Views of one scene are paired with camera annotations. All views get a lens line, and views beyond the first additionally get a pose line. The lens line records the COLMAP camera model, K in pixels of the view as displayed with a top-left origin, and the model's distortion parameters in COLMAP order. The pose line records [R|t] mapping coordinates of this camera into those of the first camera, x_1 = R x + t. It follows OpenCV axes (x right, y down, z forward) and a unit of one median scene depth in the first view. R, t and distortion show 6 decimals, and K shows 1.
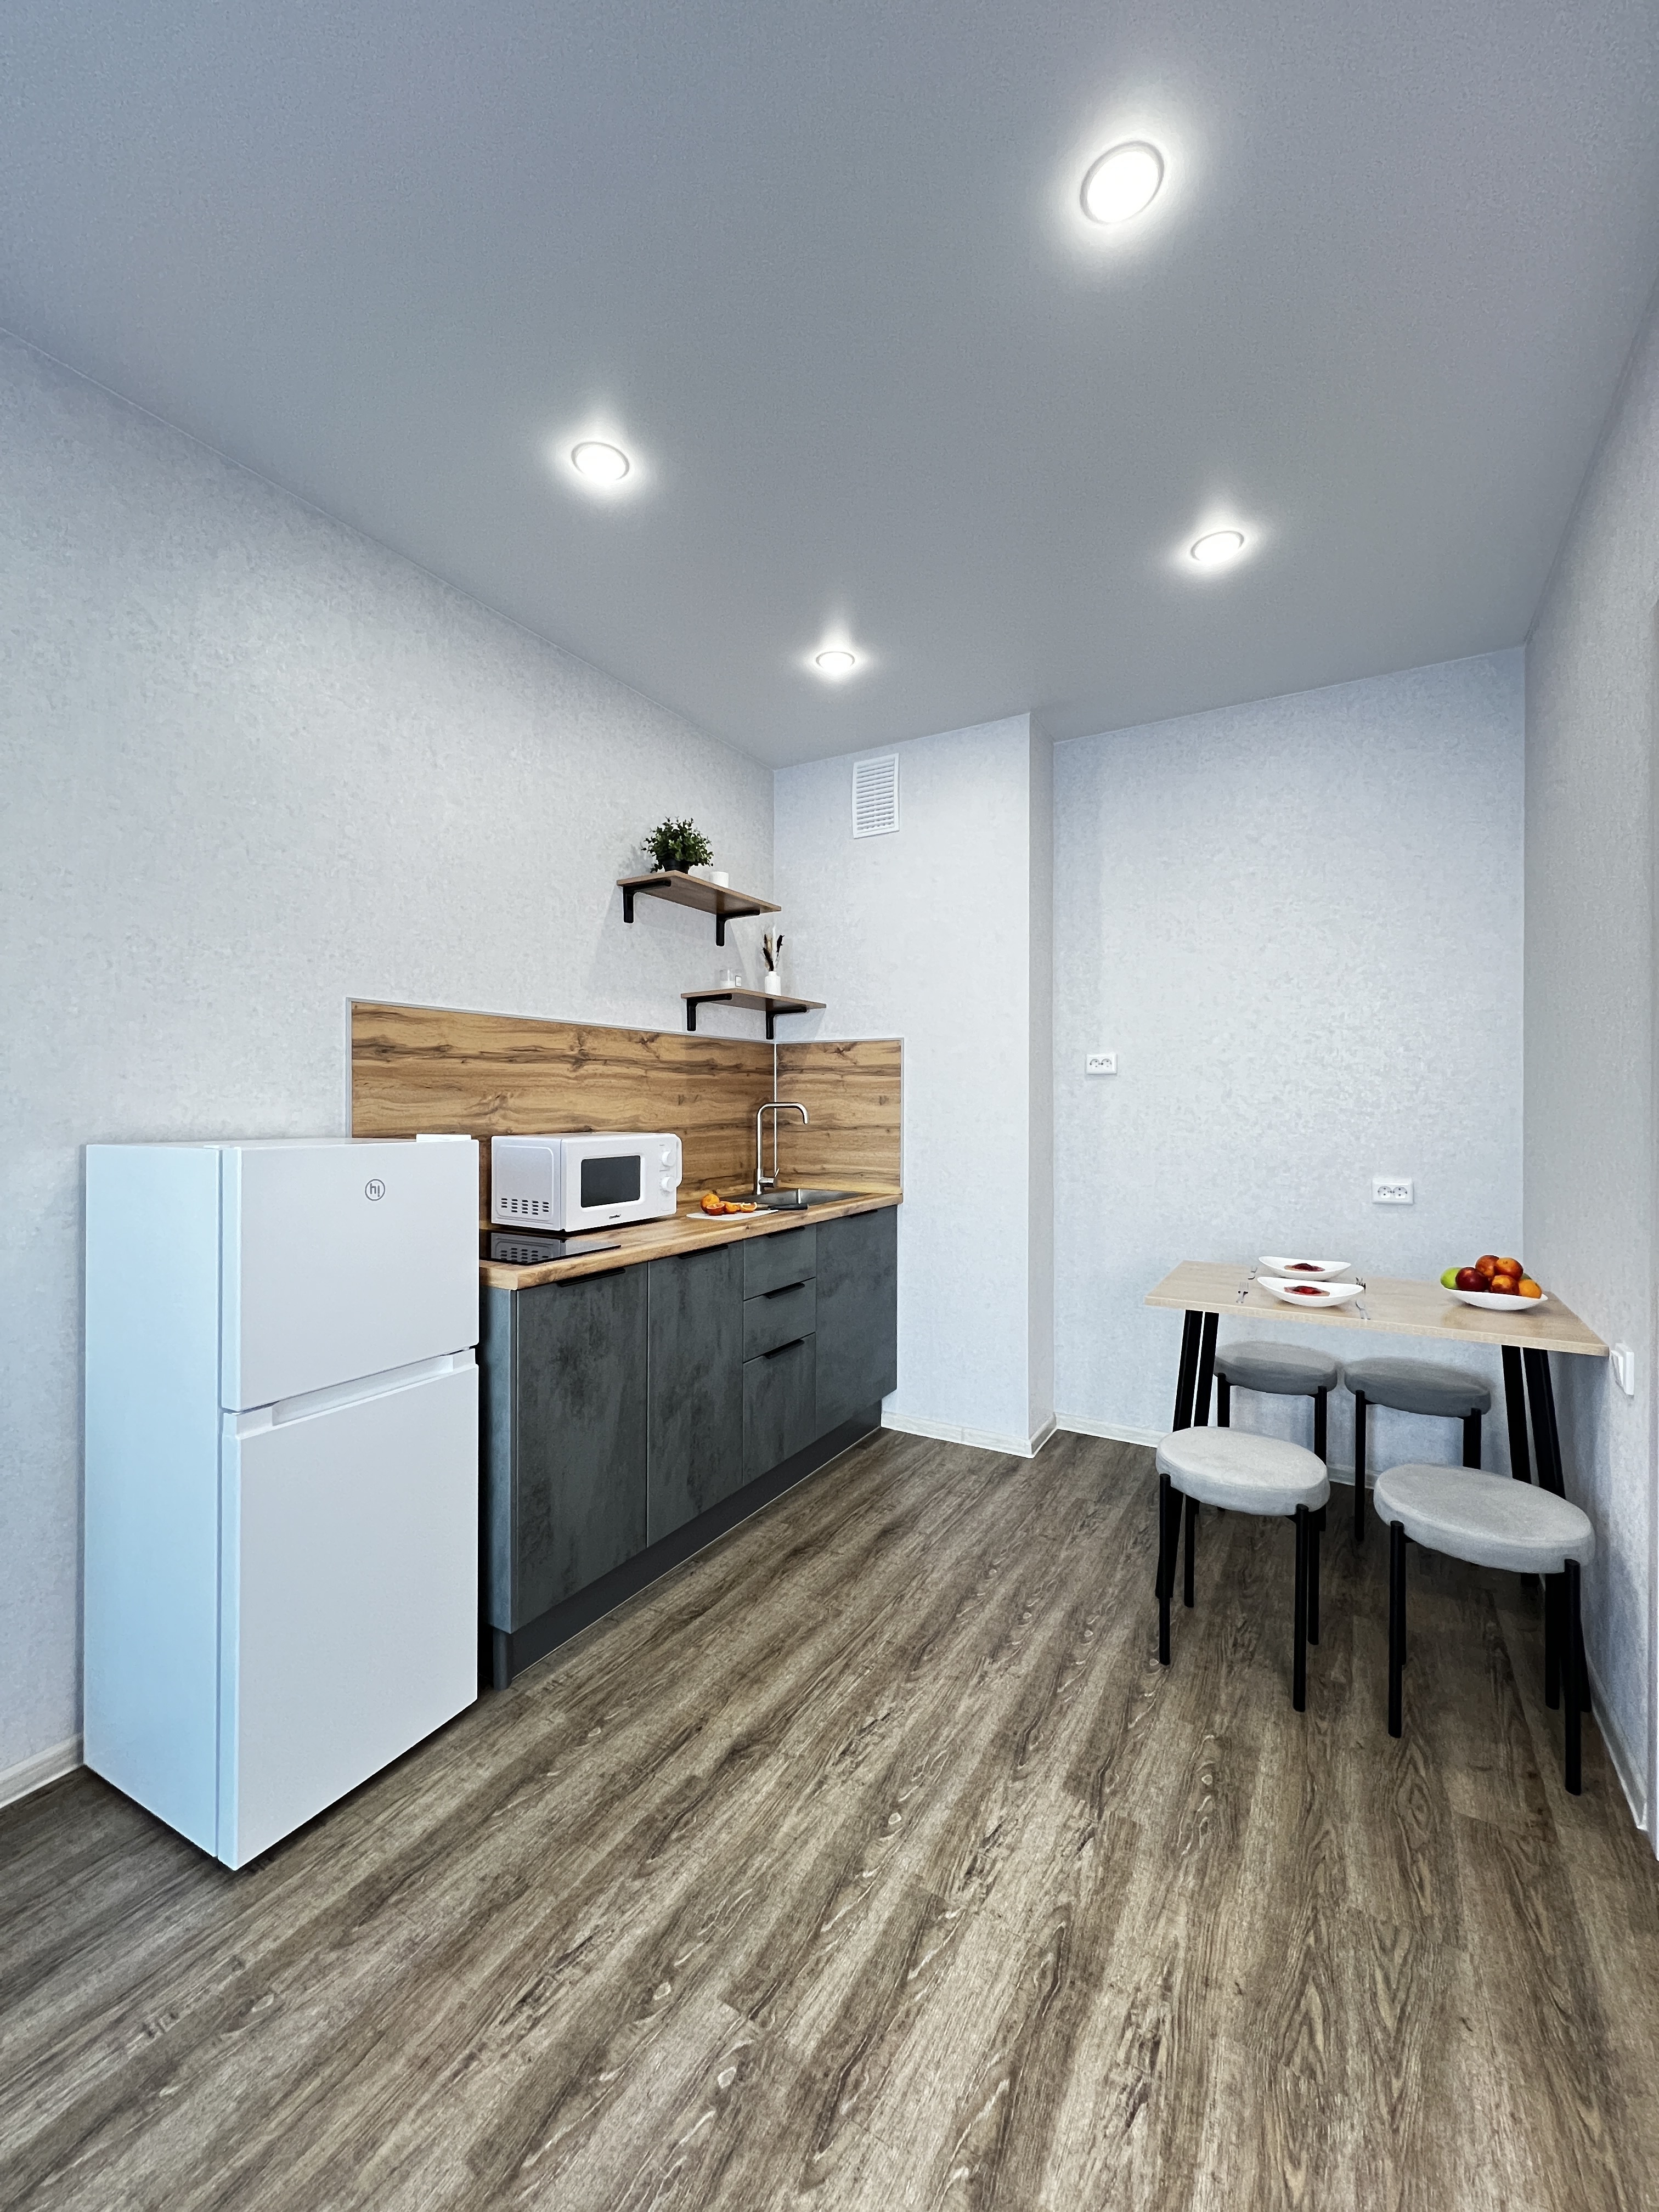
lens RADIAL K [[882.6, 0, 834.2], [0, 882.6, 1101.6], [0, 0, 1]] dist [-0.002436, 0.000412]
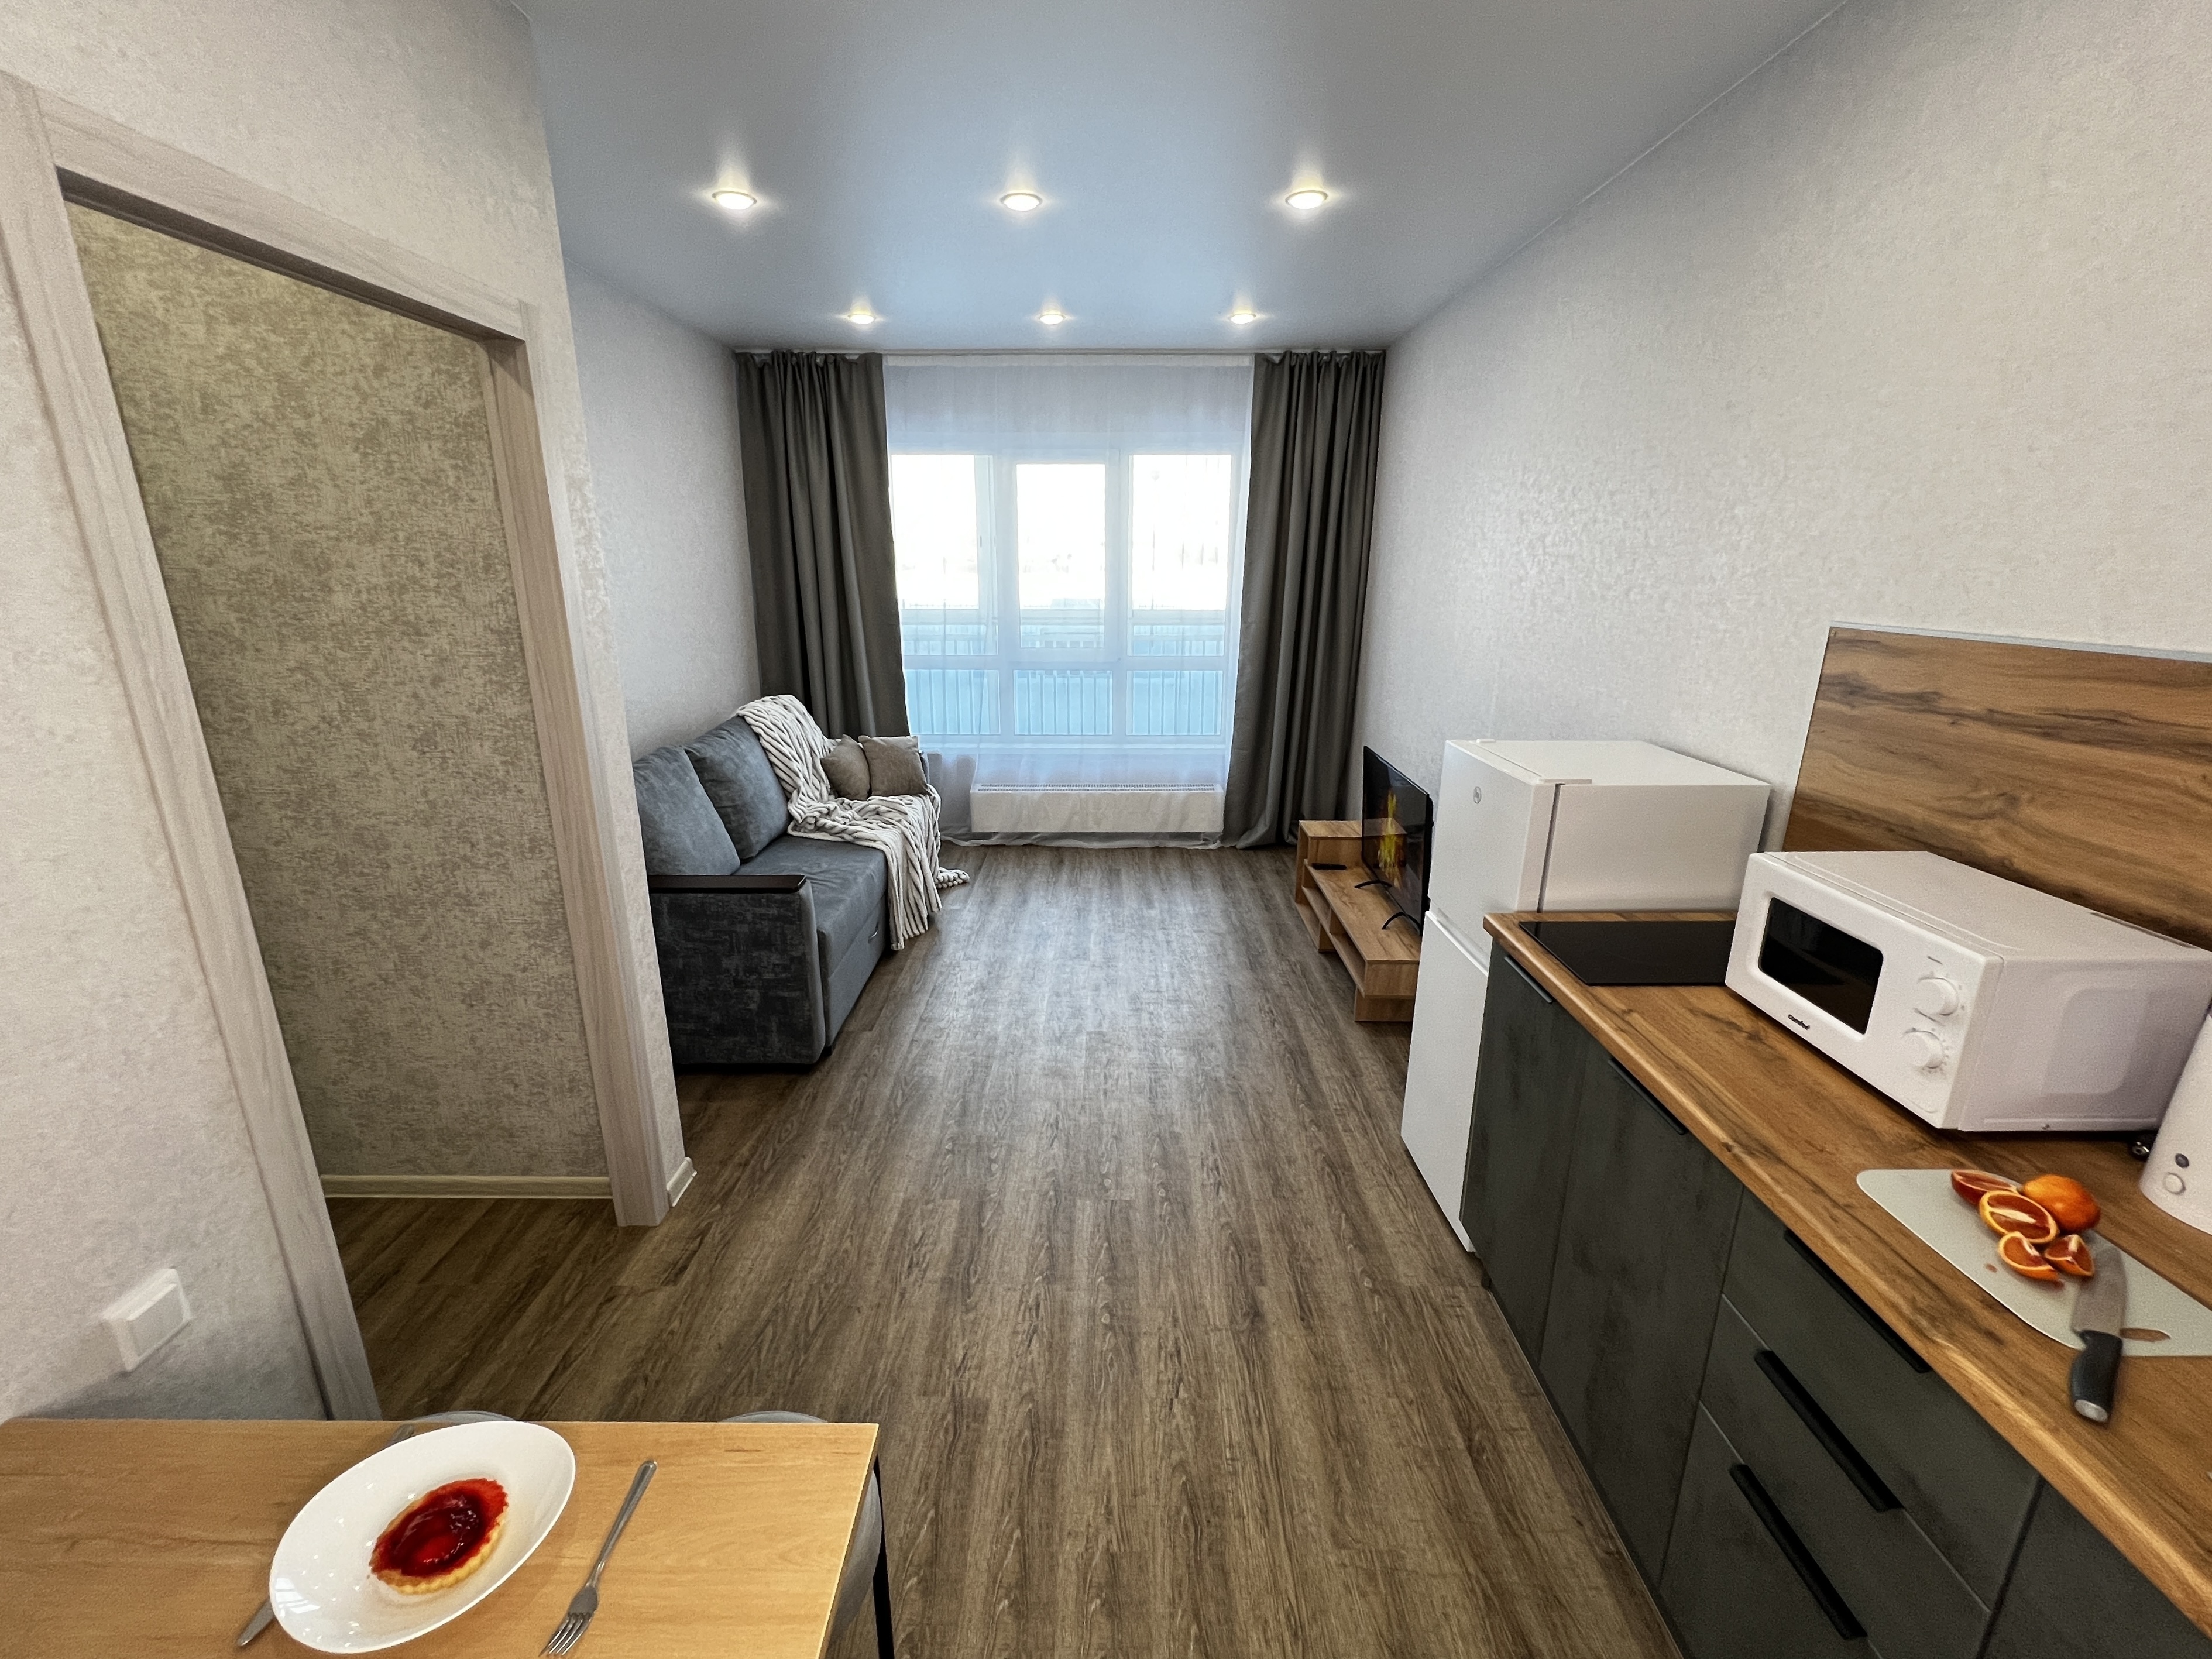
lens RADIAL K [[945.4, 0, 1104.2], [0, 945.4, 823.7], [0, 0, 1]] dist [0.000344, -0.000162]
pose [[-0.863337, 0.134005, -0.486510, 0.476531], [-0.001969, 0.963195, 0.268797, -0.176819], [0.504624, 0.233020, -0.831298, 1.469642]]
